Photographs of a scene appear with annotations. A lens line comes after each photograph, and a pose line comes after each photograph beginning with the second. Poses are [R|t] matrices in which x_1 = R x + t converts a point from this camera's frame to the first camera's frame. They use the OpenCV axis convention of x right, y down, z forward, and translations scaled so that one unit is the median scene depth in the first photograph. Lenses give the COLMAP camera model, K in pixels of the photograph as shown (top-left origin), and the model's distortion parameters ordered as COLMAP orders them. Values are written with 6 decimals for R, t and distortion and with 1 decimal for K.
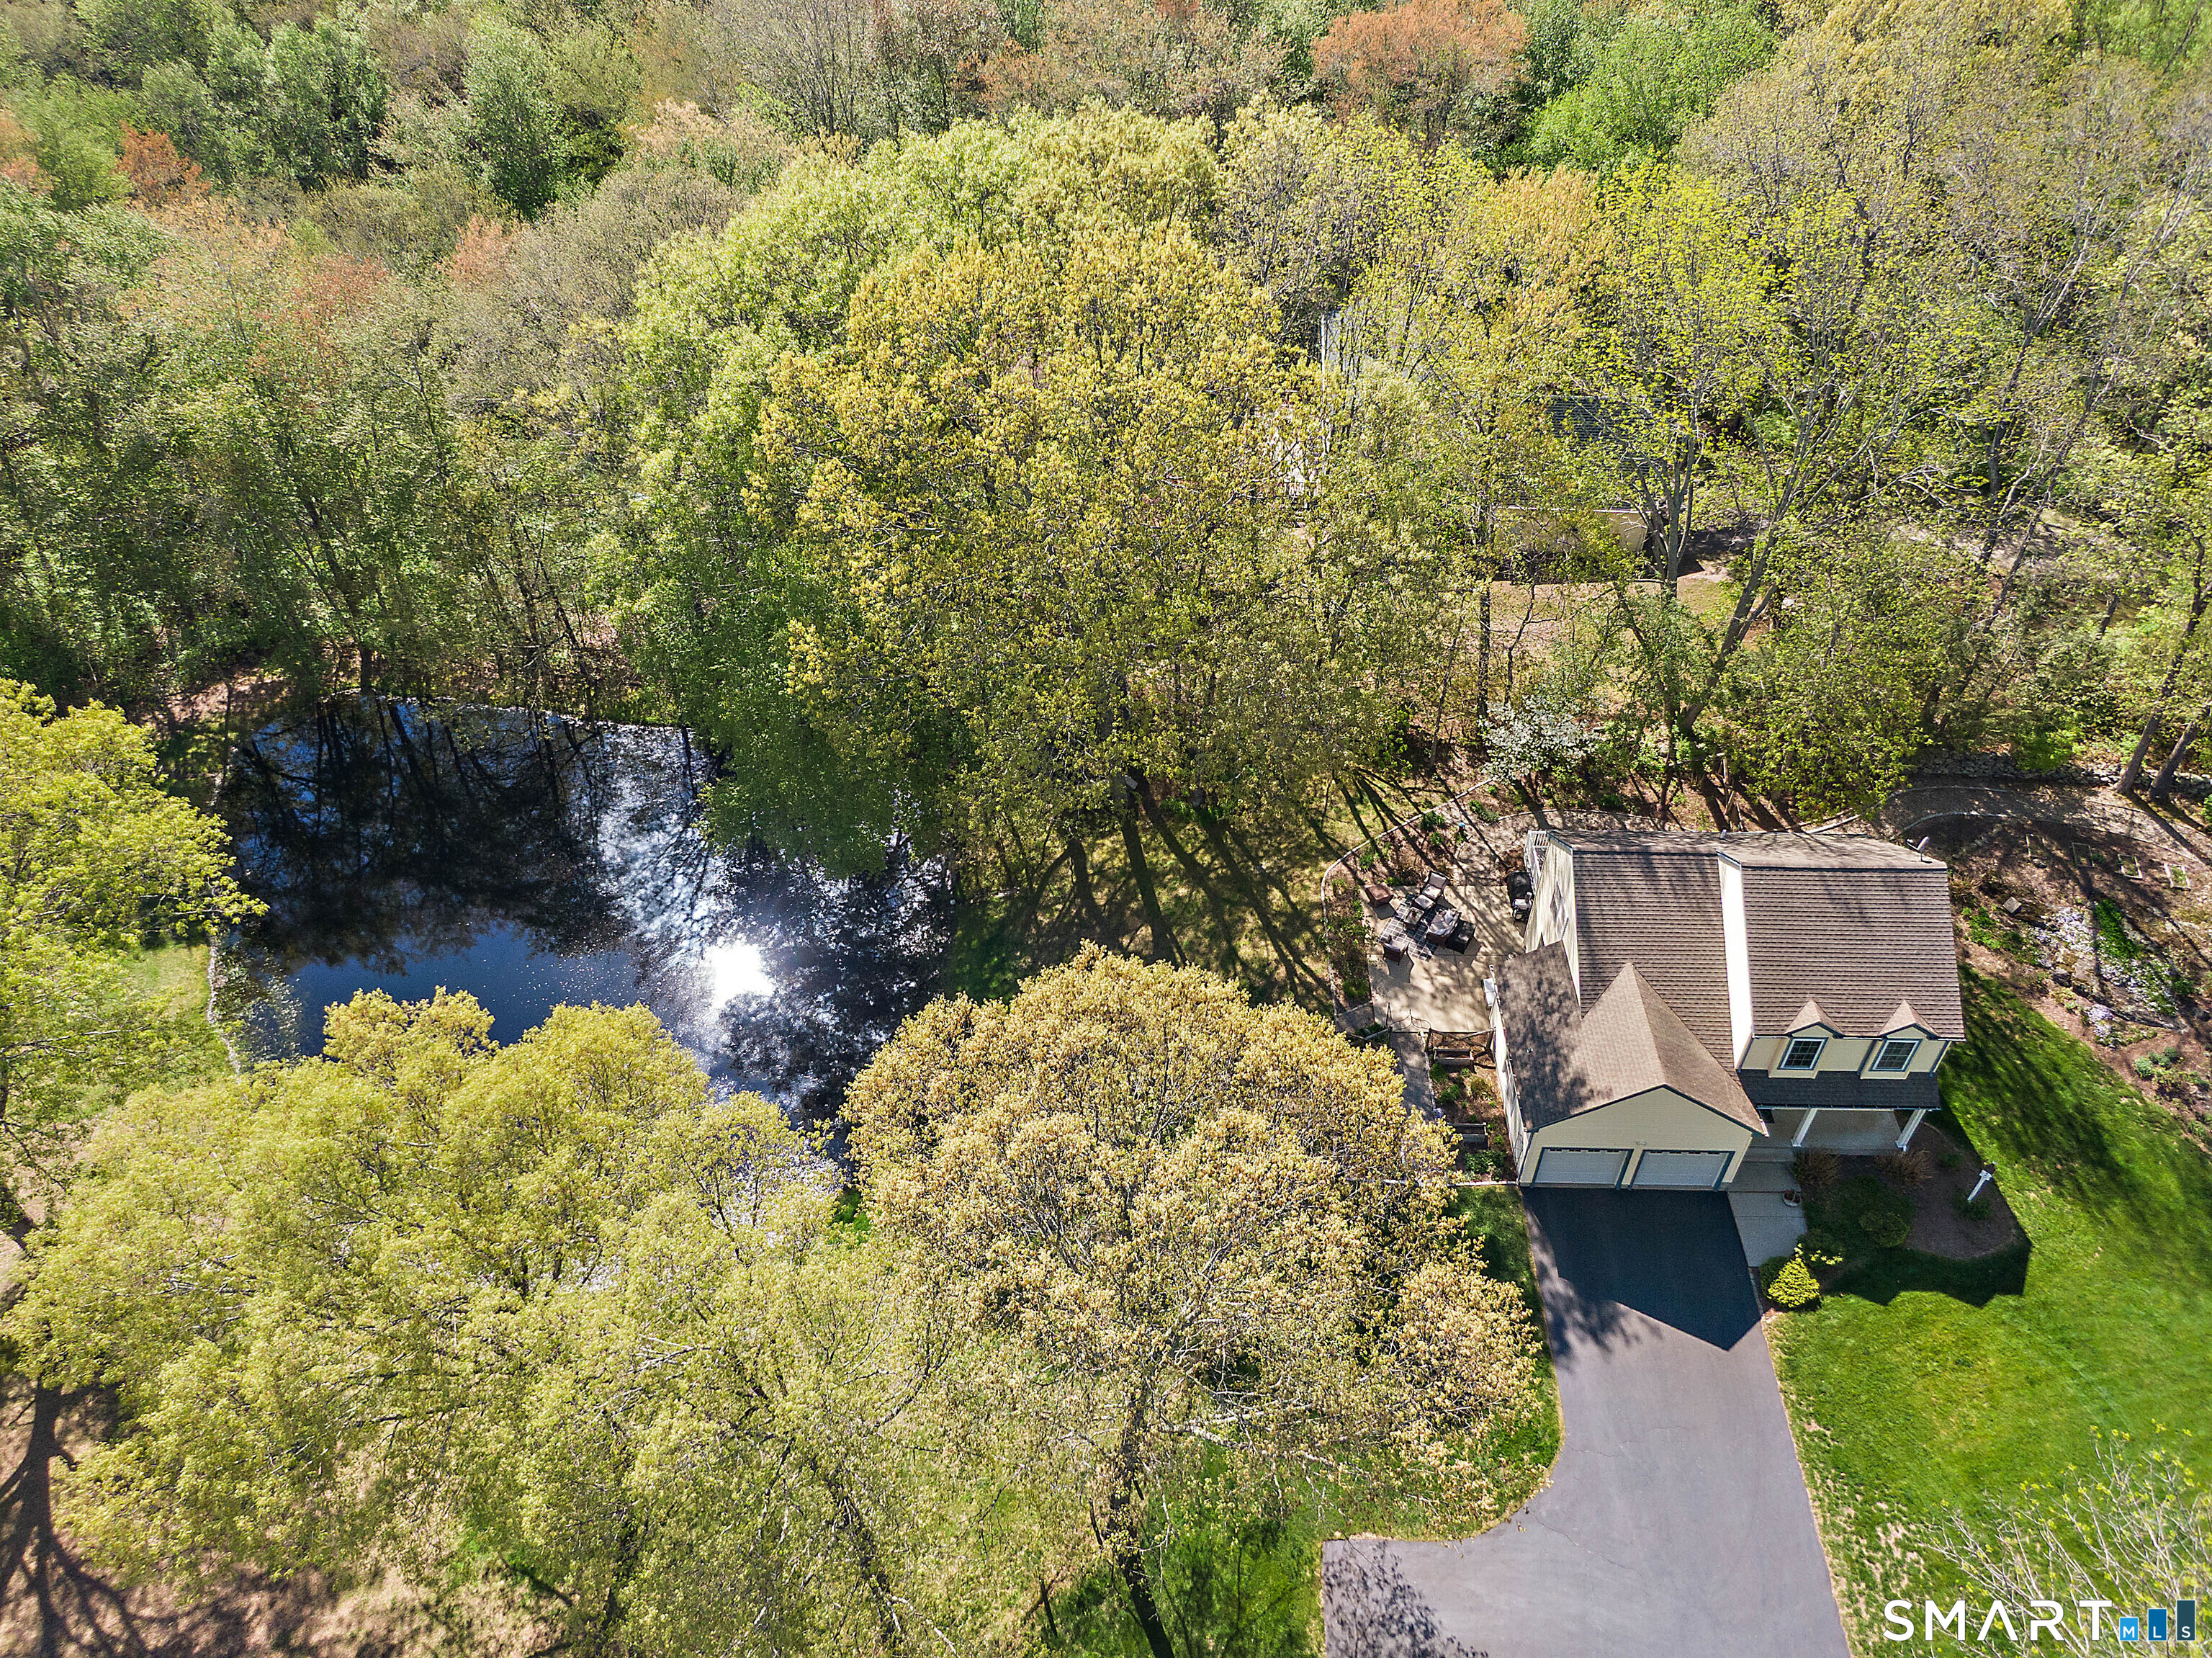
lens RADIAL K [[1533.8, 0, 1106.0], [0, 1533.8, 829.0], [0, 0, 1]] dist [-0.000735, -0.045039]
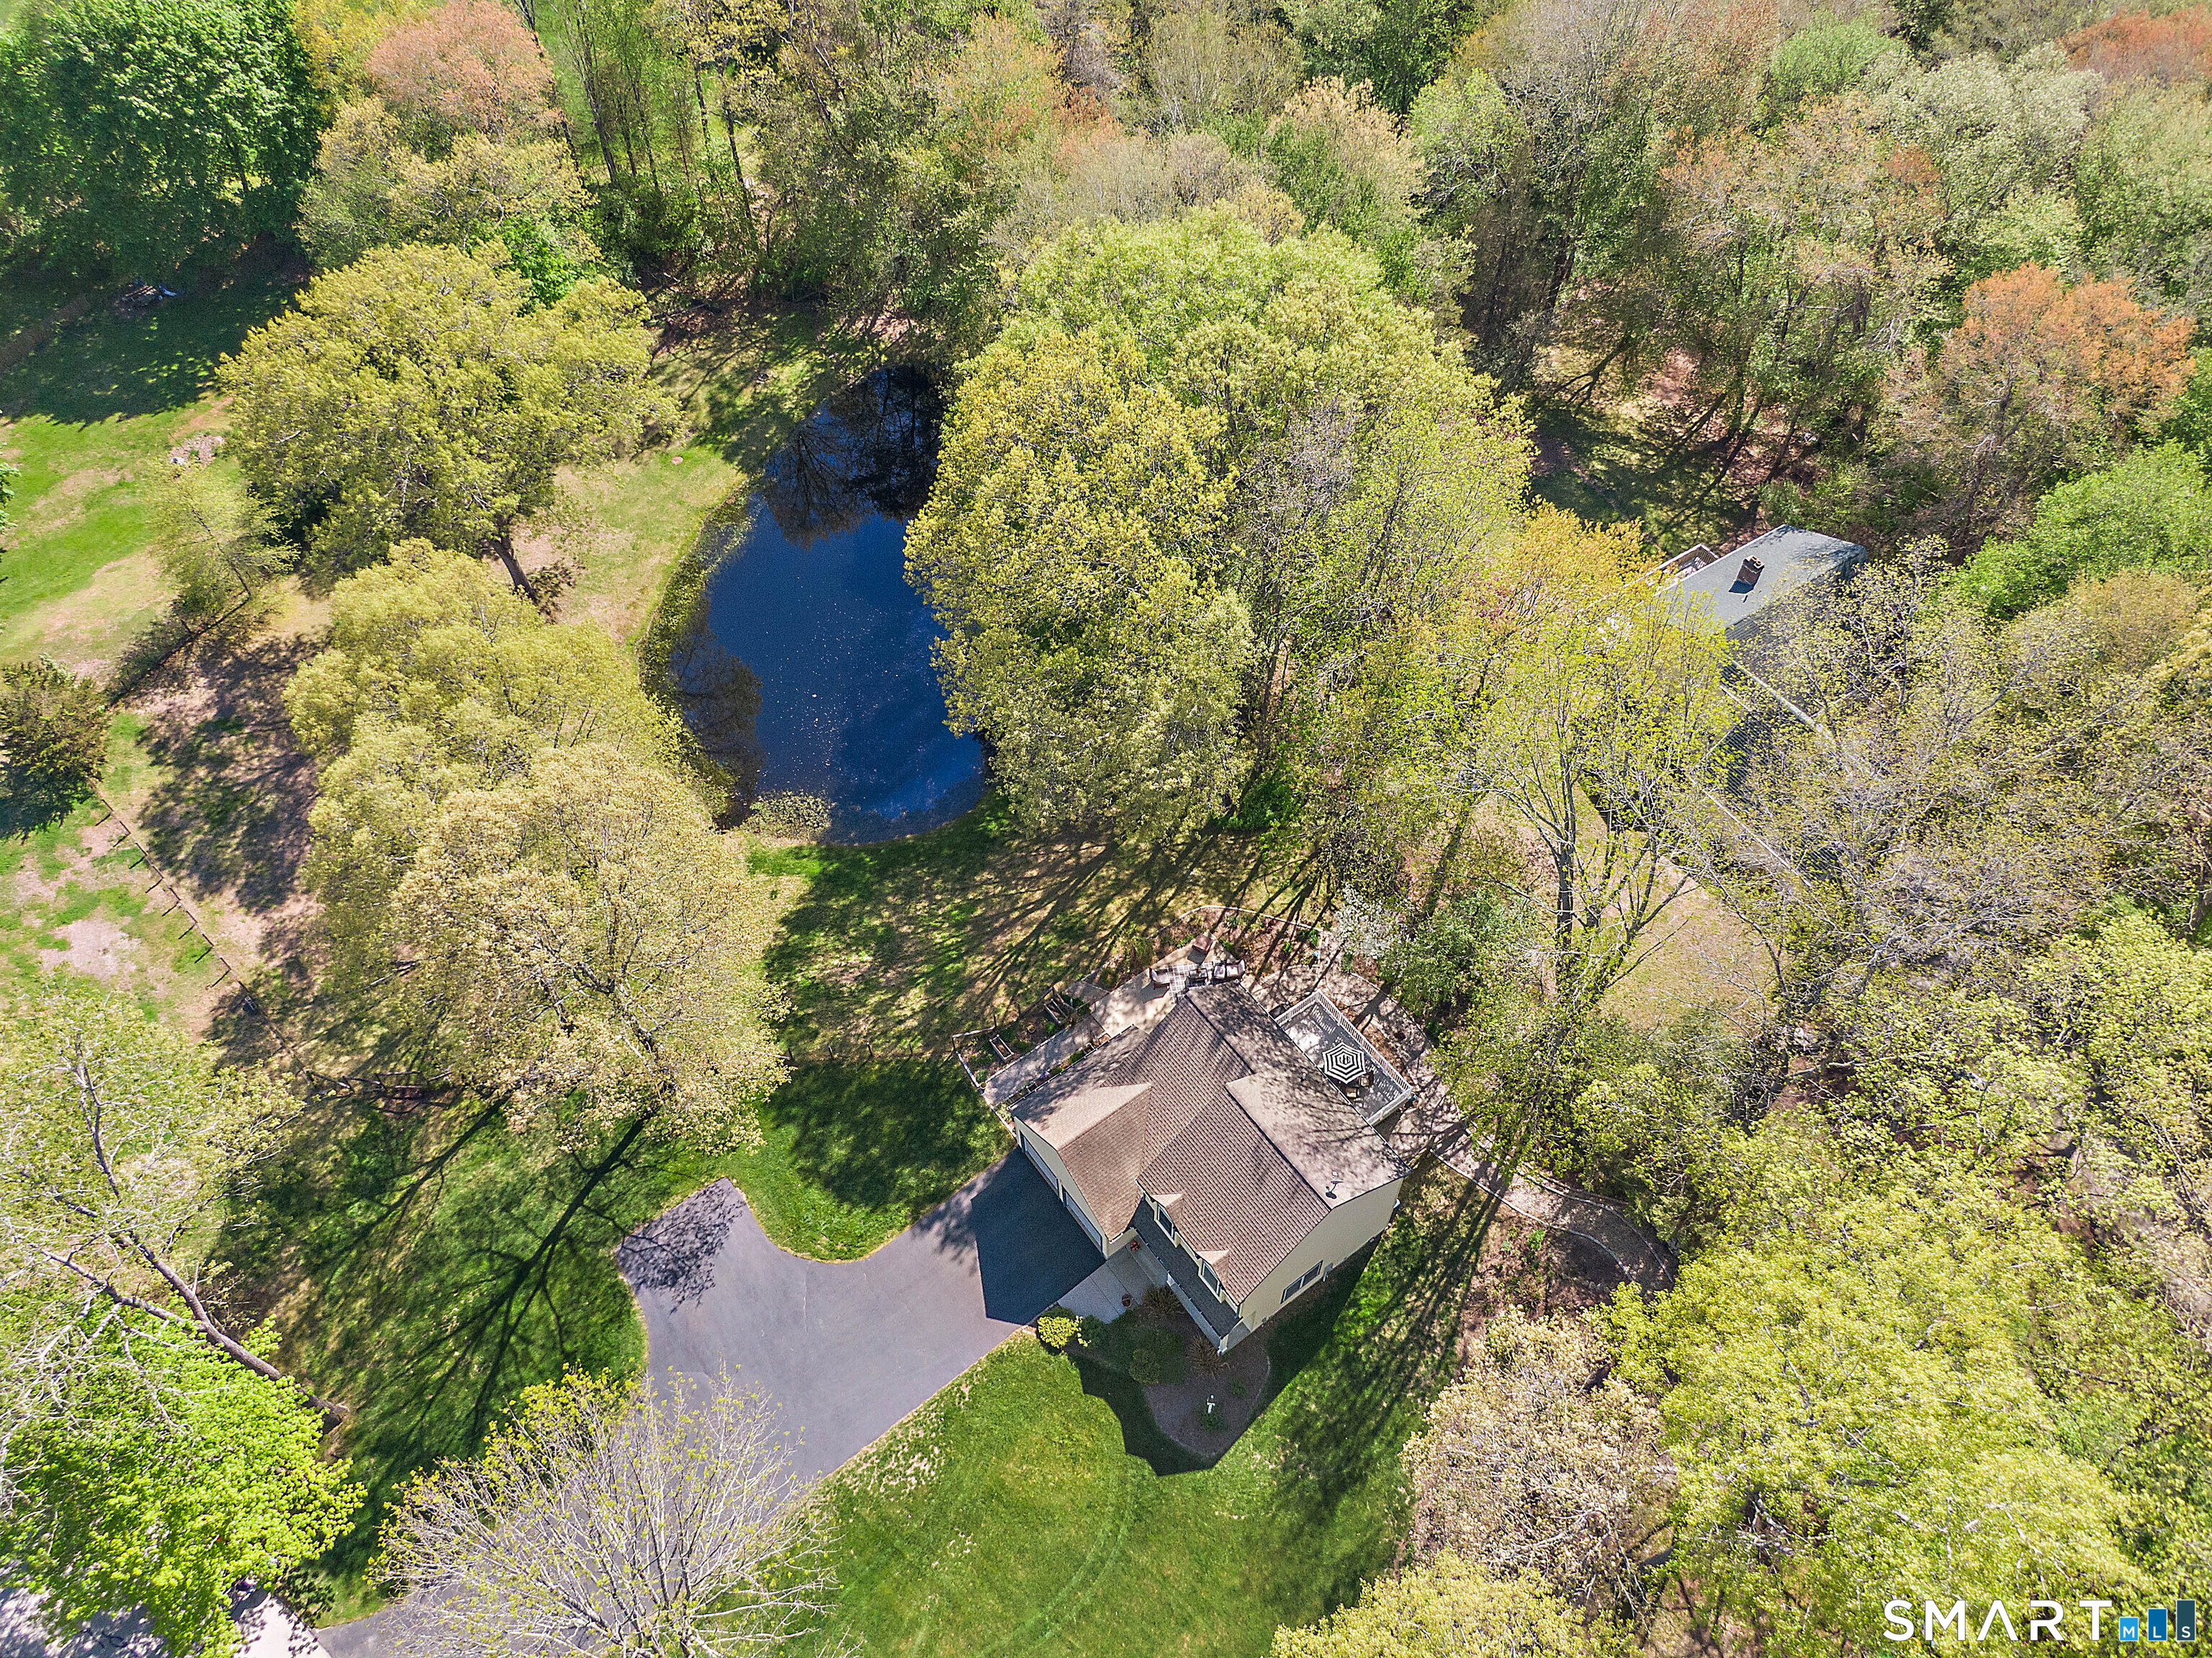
lens RADIAL K [[1533.8, 0, 1106.0], [0, 1533.8, 829.0], [0, 0, 1]] dist [-0.000735, -0.045039]
pose [[0.614846, 0.639207, -0.461929, 0.639051], [-0.536745, 0.768303, 0.348733, -0.417178], [0.577814, 0.033521, 0.815480, -0.069533]]
